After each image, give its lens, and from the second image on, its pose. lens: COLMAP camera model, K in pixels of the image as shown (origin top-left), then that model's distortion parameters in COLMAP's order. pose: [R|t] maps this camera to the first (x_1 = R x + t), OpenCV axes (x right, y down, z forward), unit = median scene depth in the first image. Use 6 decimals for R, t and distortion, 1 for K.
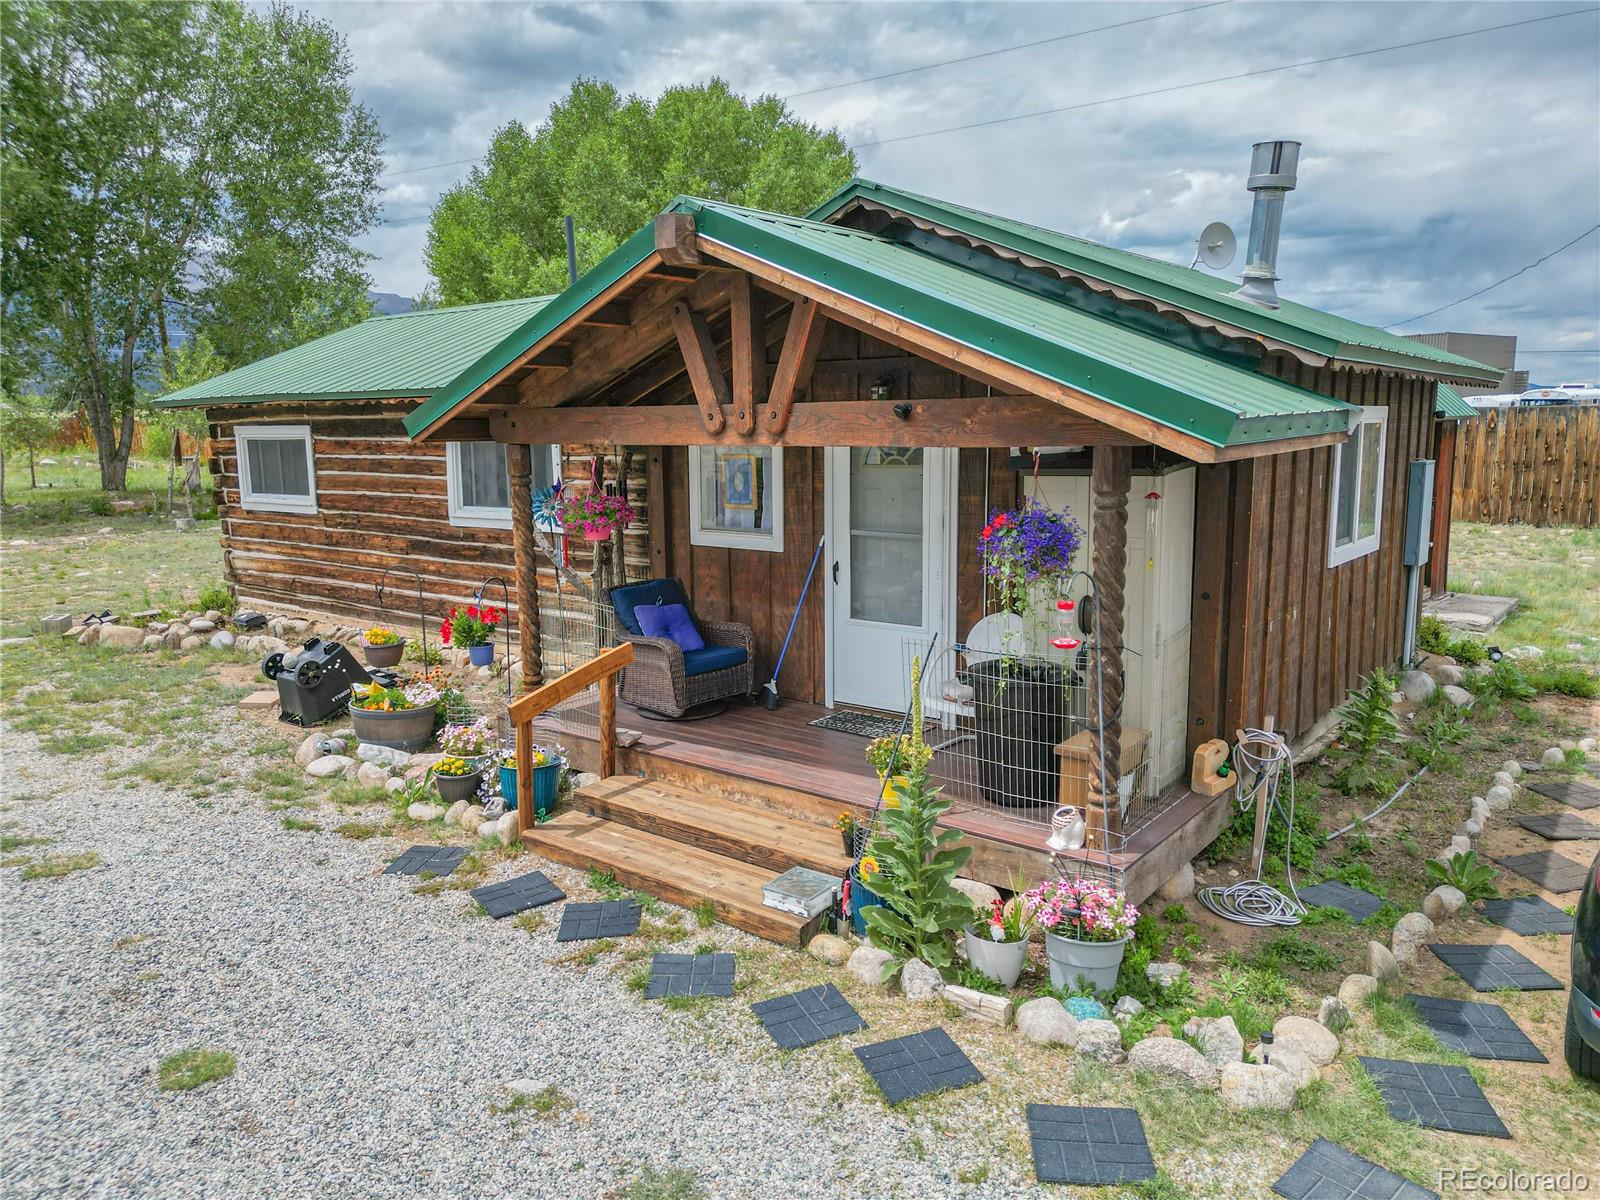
lens RADIAL K [[1102.8, 0, 794.9], [0, 1102.8, 609.8], [0, 0, 1]] dist [0.070721, -0.000133]
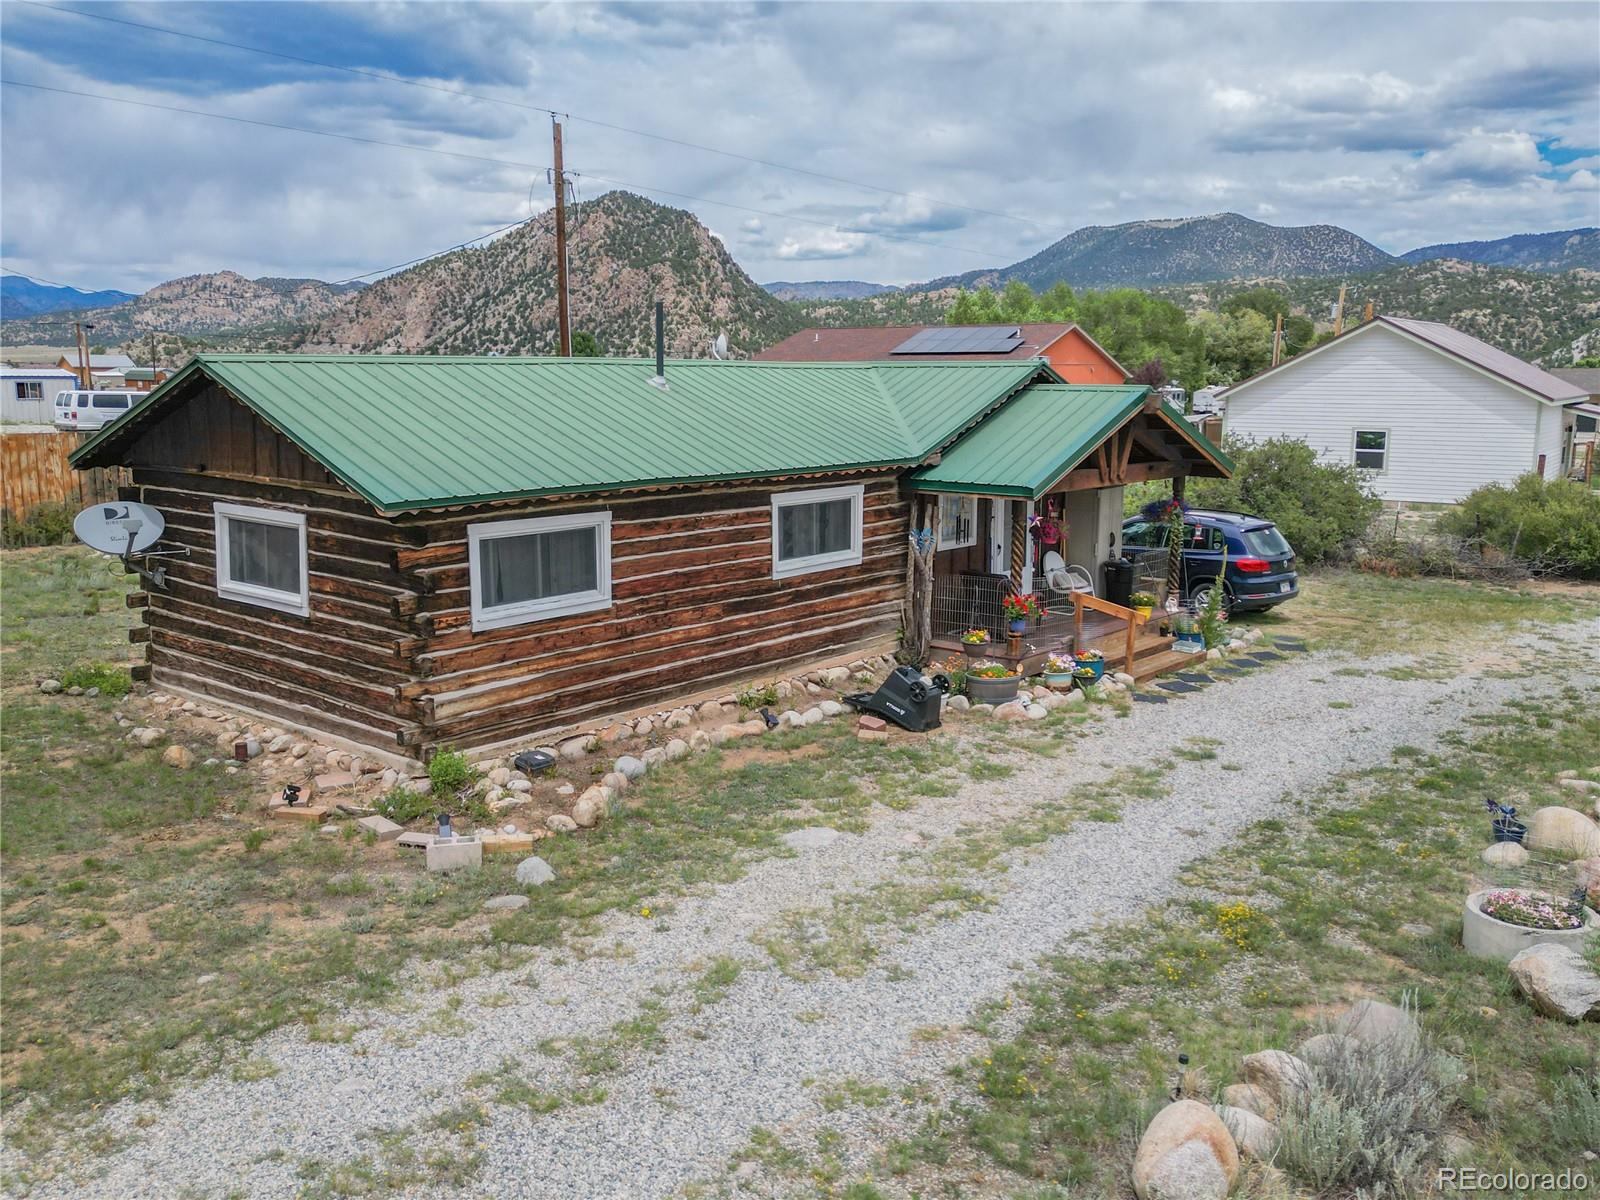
lens RADIAL K [[1490.5, 0, 779.6], [0, 1490.5, 630.4], [0, 0, 1]] dist [0.125059, -0.178218]
pose [[-0.004431, -0.180557, 0.983555, -2.541344], [0.139788, 0.973795, 0.179395, -0.415815], [-0.990172, 0.138284, 0.020925, 1.327630]]
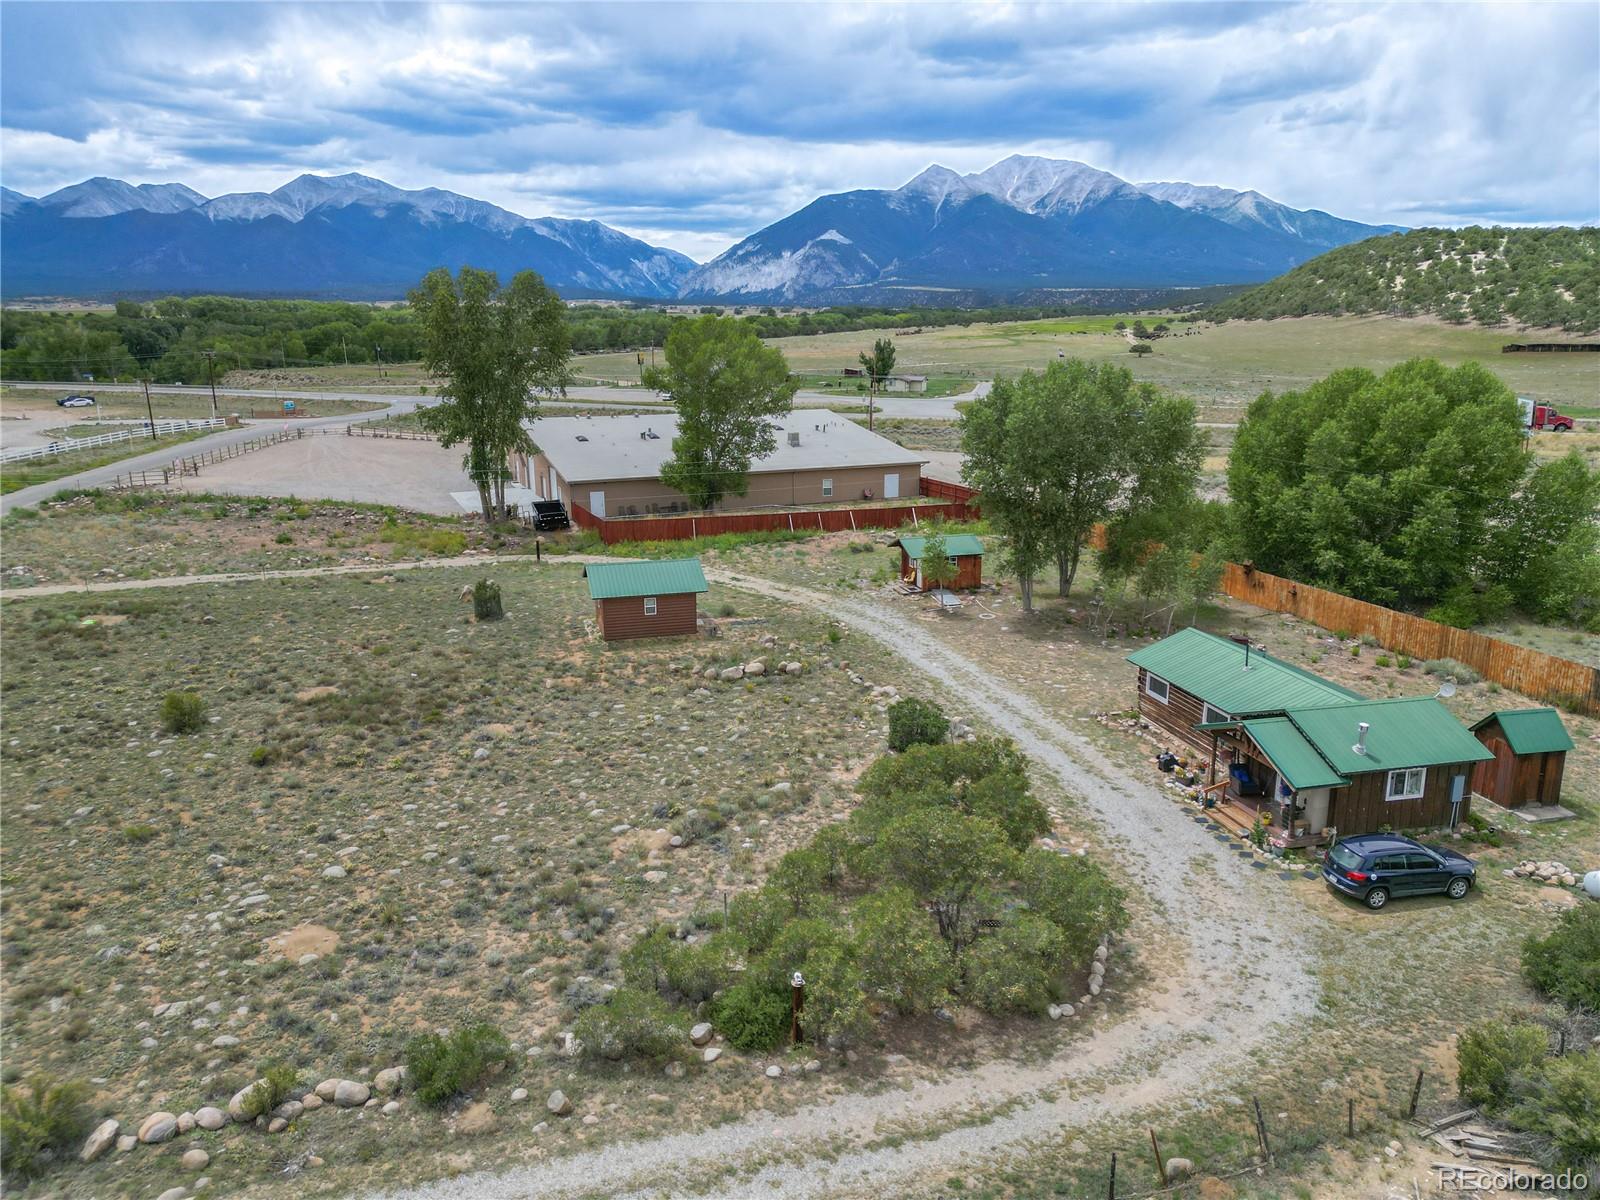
lens RADIAL K [[1102.8, 0, 794.9], [0, 1102.8, 609.8], [0, 0, 1]] dist [0.070721, -0.000133]
pose [[0.780002, 0.149700, -0.607607, 1.259554], [-0.095746, 0.988082, 0.120527, -1.139109], [0.618409, -0.035835, 0.785039, -4.158768]]
